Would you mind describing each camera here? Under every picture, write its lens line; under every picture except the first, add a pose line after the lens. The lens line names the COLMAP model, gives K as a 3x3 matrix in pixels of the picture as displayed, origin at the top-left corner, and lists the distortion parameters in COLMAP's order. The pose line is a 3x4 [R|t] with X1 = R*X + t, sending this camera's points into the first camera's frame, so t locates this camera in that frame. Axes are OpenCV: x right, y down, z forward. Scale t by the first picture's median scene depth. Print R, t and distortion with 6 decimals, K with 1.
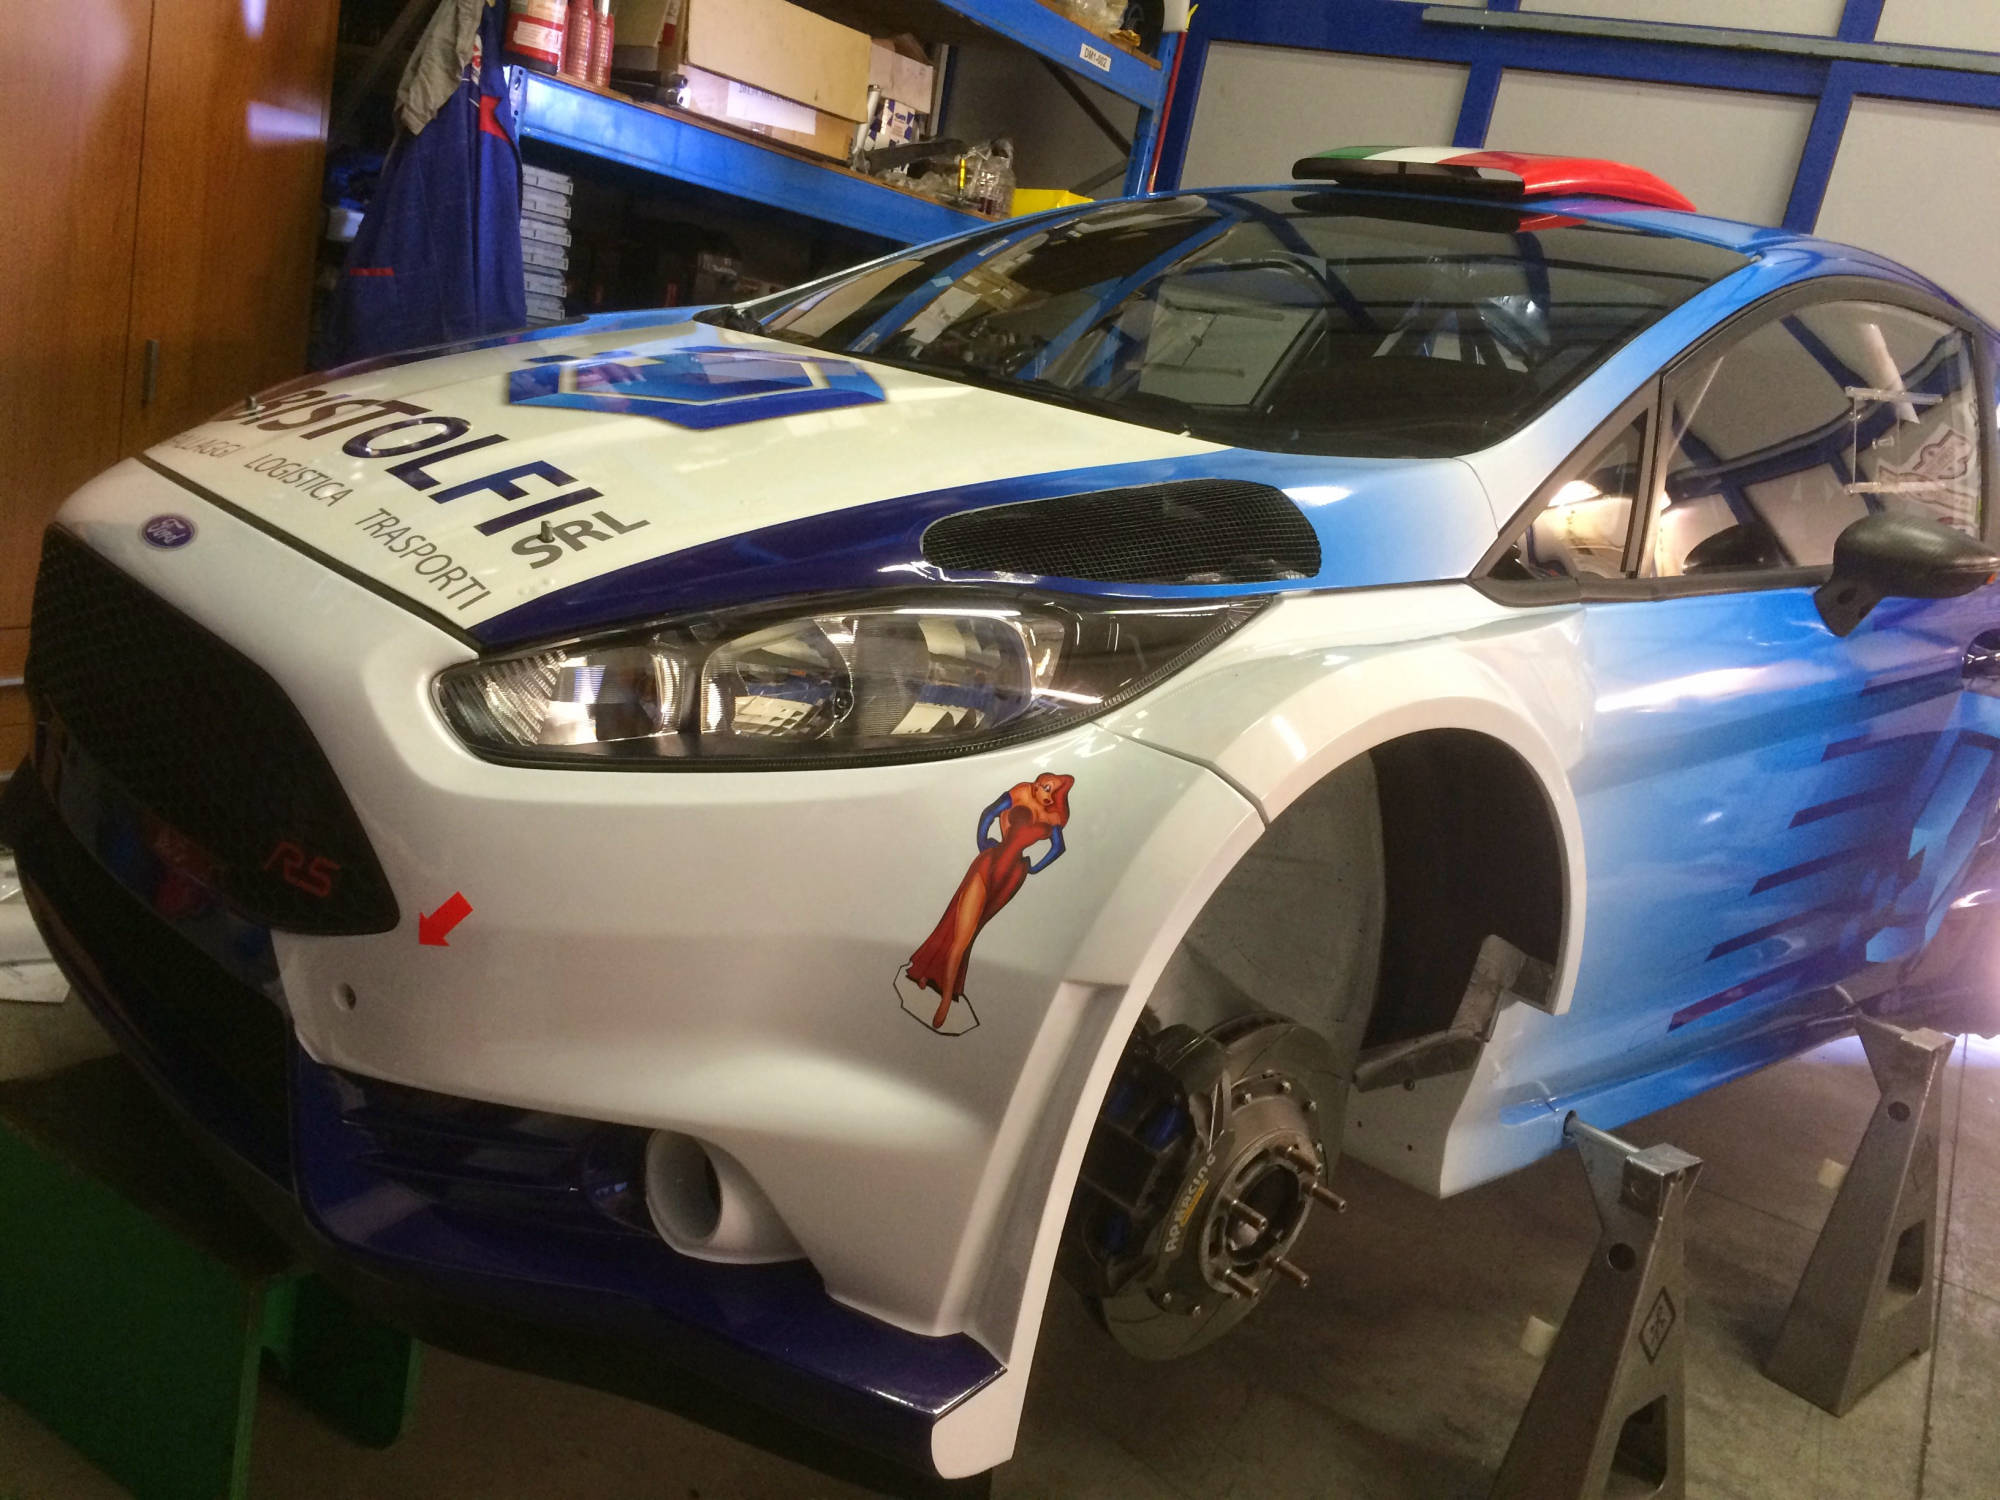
lens RADIAL K [[1697.7, 0, 1004.6], [0, 1697.7, 756.8], [0, 0, 1]] dist [0.091060, -0.112451]
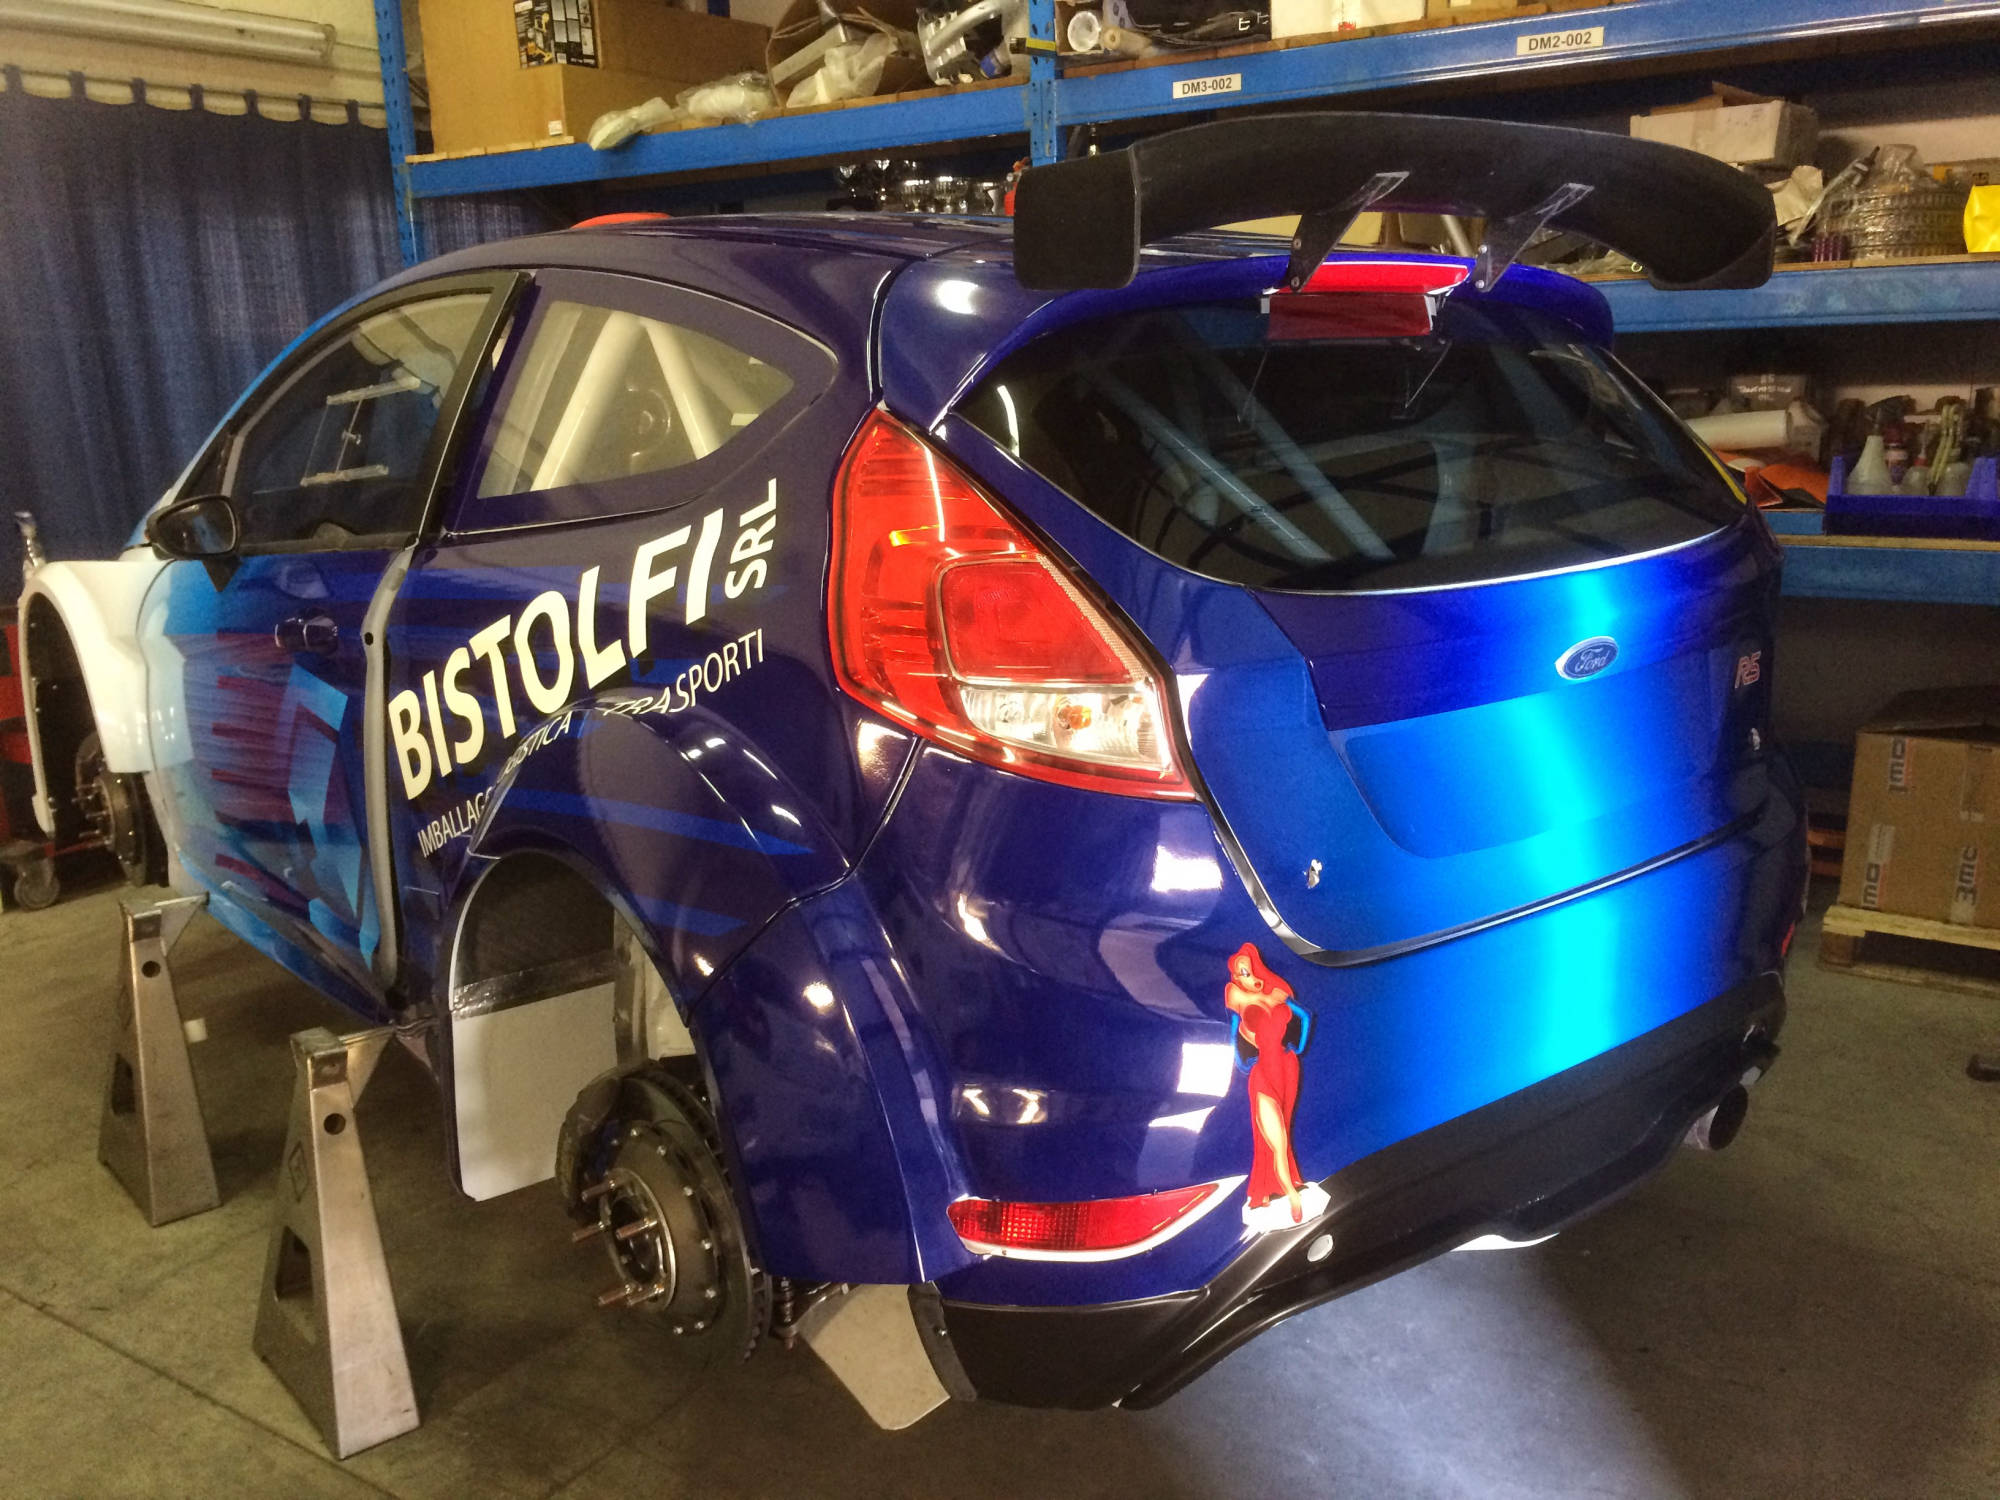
lens RADIAL K [[1697.7, 0, 1004.6], [0, 1697.7, 756.8], [0, 0, 1]] dist [0.091060, -0.112451]
pose [[-0.064603, 0.042407, -0.997010, 1.102001], [-0.220153, 0.973874, 0.055688, -0.094748], [0.973324, 0.223092, -0.053579, 1.047893]]
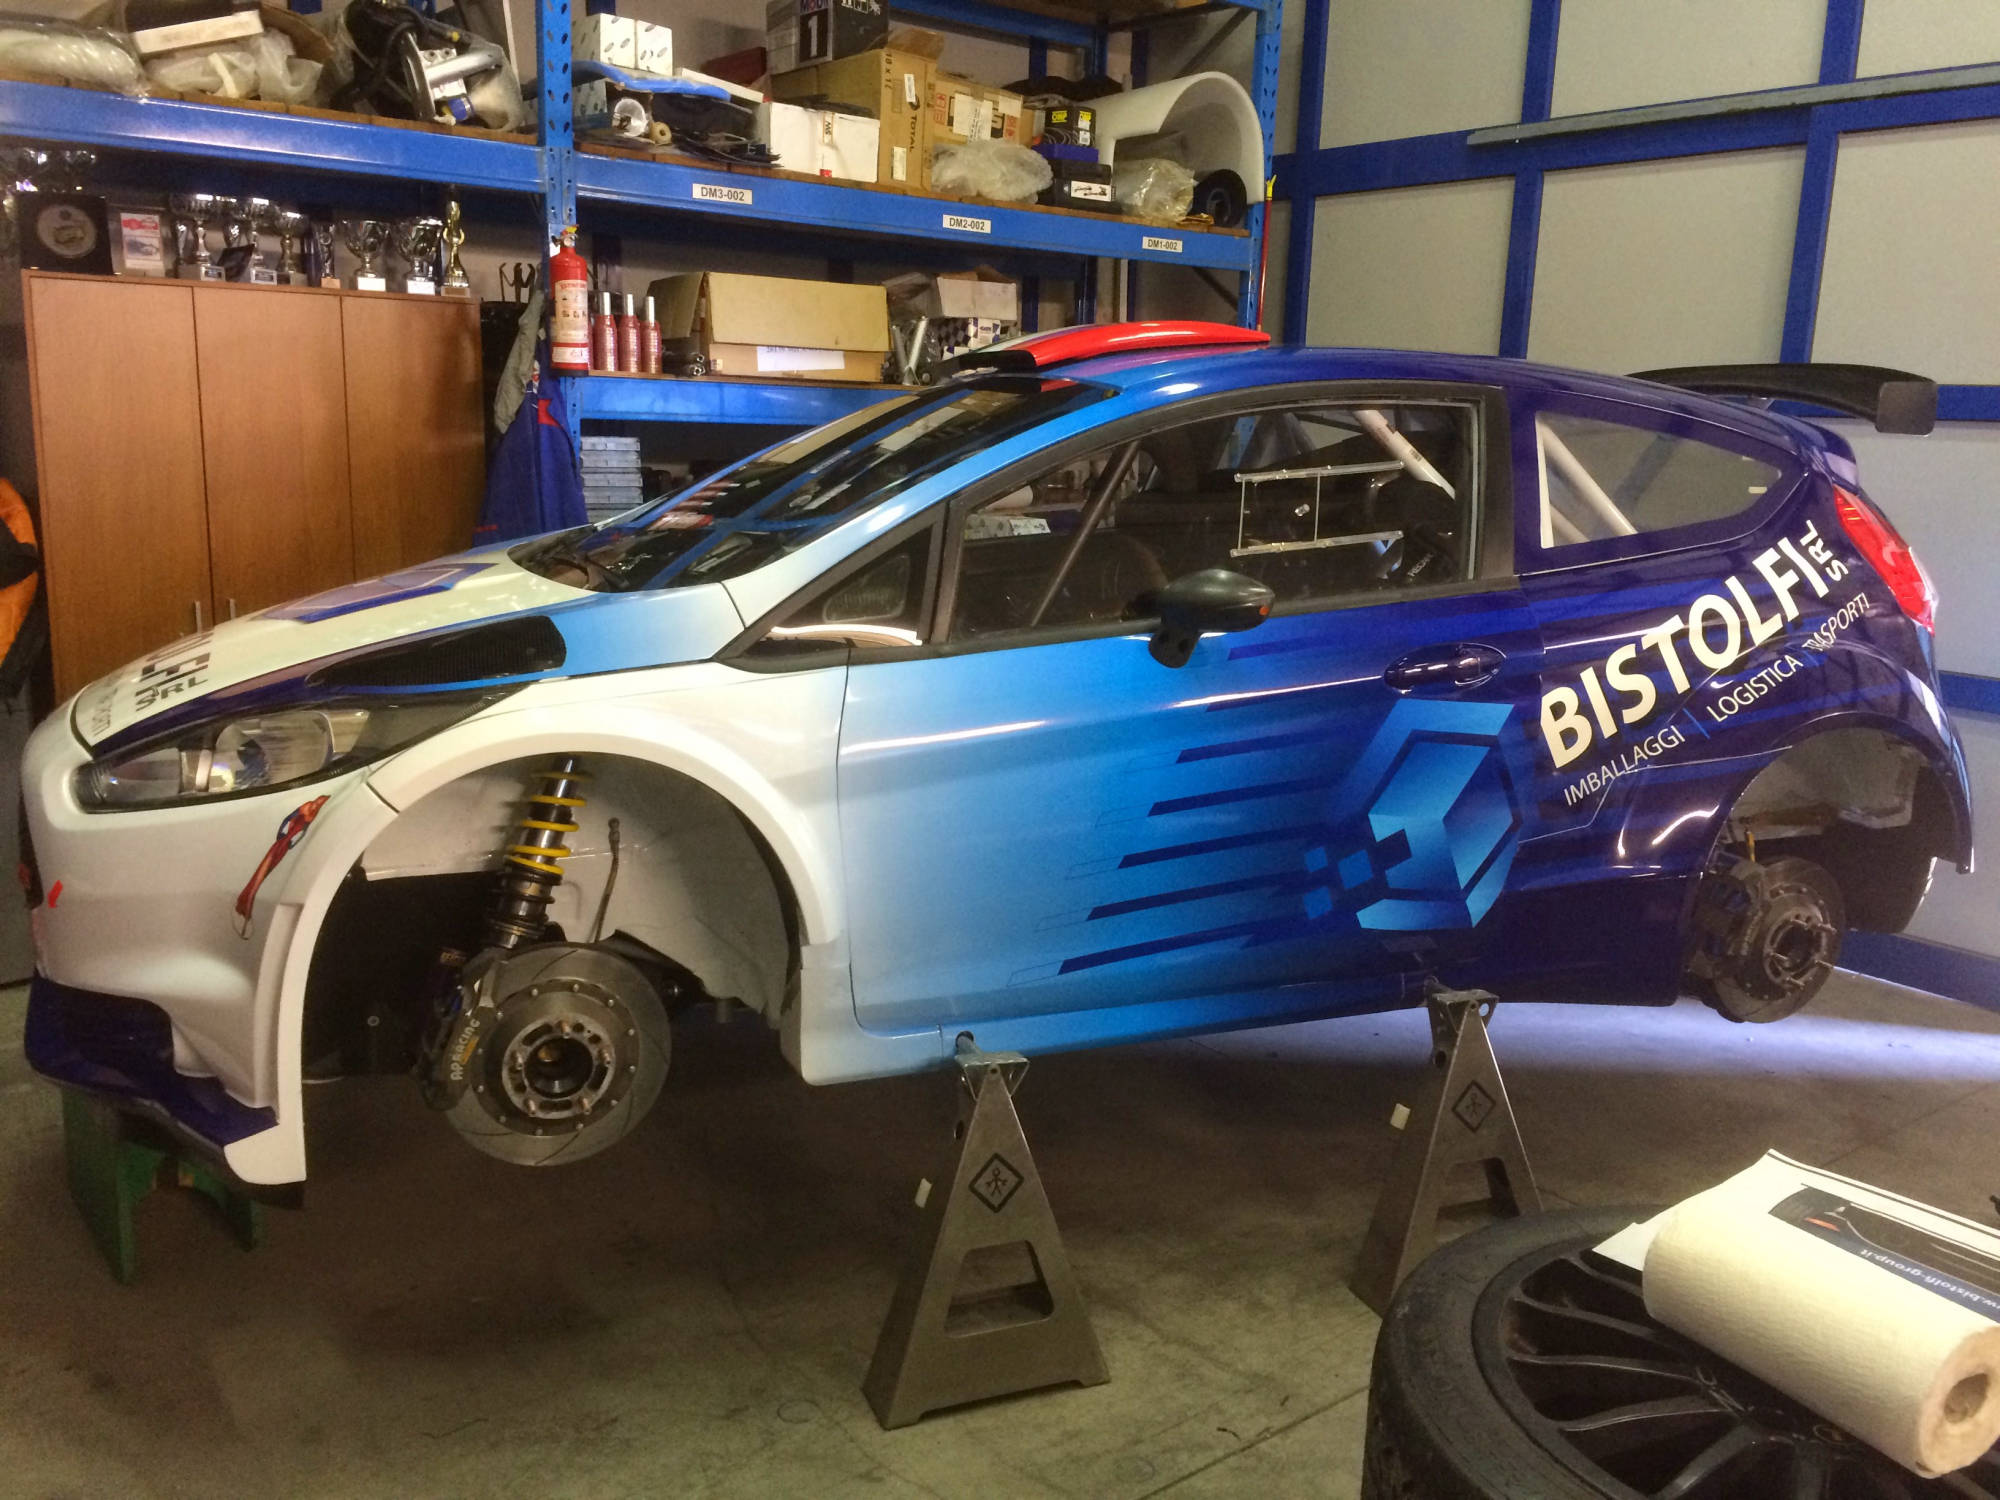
lens RADIAL K [[1697.7, 0, 1004.6], [0, 1697.7, 756.8], [0, 0, 1]] dist [0.091060, -0.112451]
pose [[0.919685, -0.089633, -0.382289, 0.538143], [0.057857, 0.993904, -0.093848, 0.070311], [0.388371, 0.064192, 0.919265, -0.150610]]
